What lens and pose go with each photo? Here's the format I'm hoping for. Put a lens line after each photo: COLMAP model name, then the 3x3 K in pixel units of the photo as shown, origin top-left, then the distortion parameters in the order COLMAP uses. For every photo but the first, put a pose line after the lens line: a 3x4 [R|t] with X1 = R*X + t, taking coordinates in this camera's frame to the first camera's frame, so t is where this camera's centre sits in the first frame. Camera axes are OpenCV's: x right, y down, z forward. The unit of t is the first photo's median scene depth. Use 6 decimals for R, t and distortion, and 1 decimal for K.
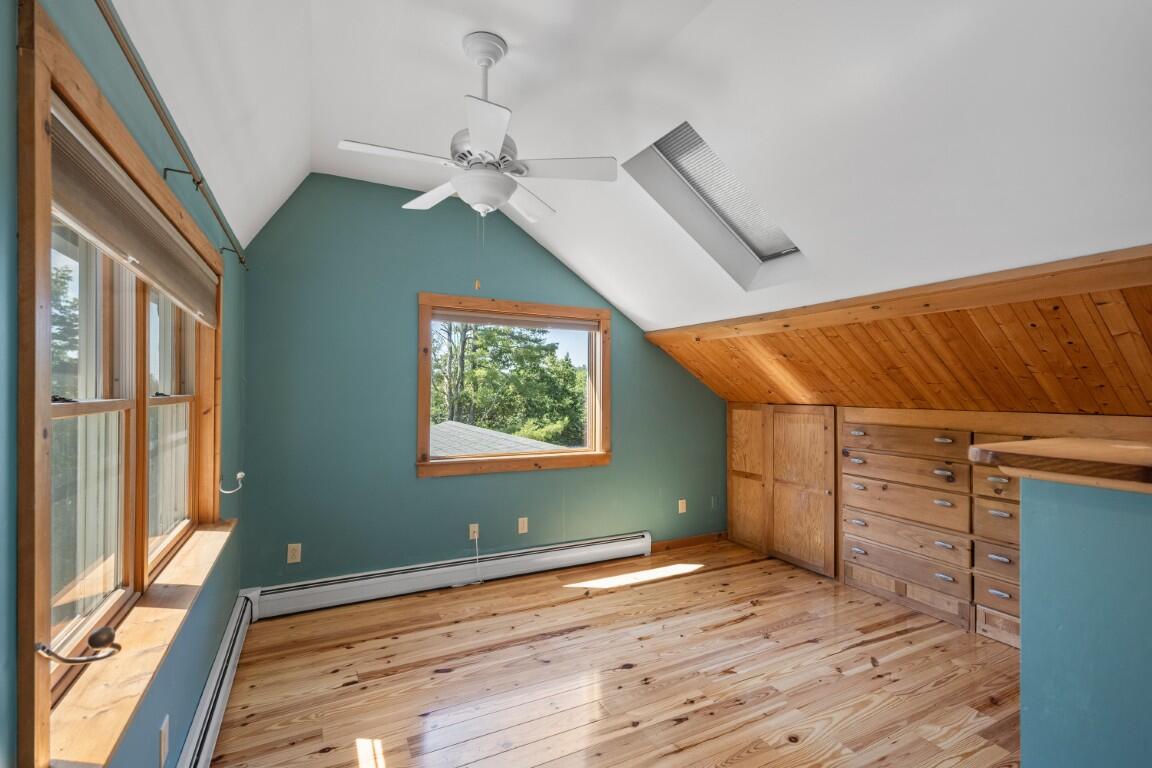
lens RADIAL K [[508.2, 0, 561.2], [0, 508.2, 377.3], [0, 0, 1]] dist [0.000250, -0.007658]
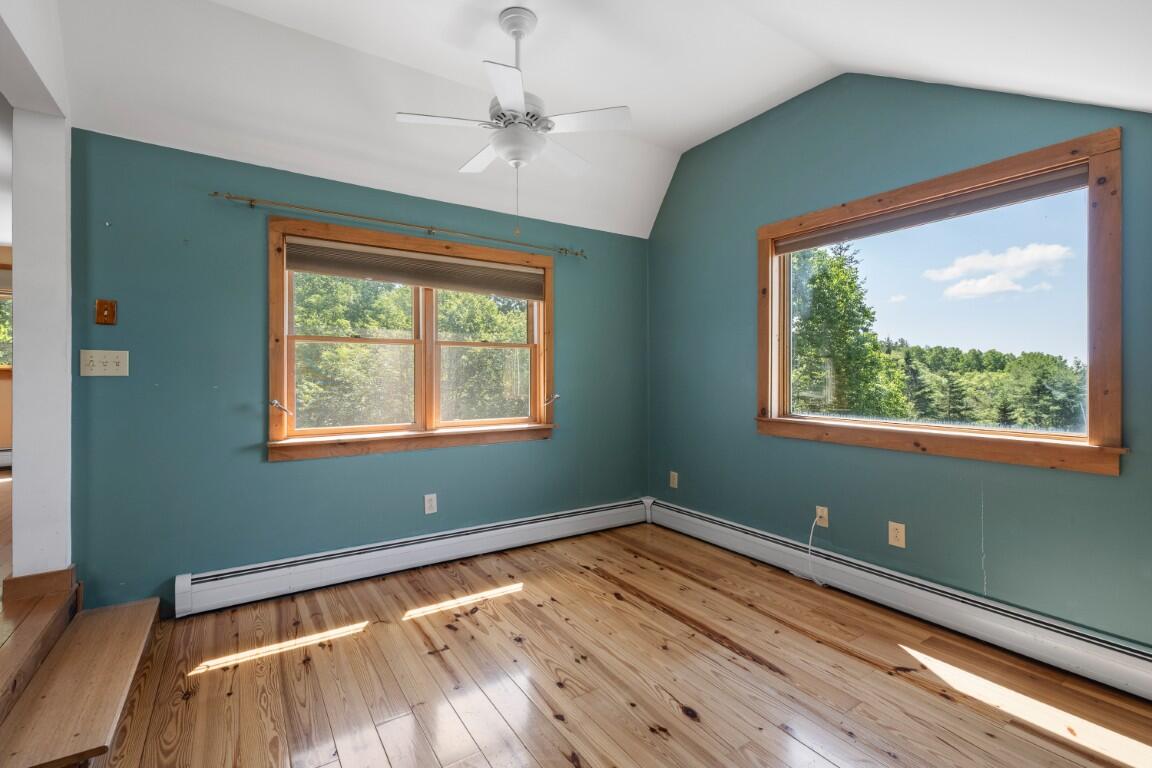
lens RADIAL K [[508.2, 0, 561.2], [0, 508.2, 377.3], [0, 0, 1]] dist [0.000250, -0.007658]
pose [[0.114208, 0.005167, -0.993443, 0.639841], [0.015931, 0.999848, 0.007032, 0.100116], [0.993329, -0.016630, 0.114108, 0.632282]]
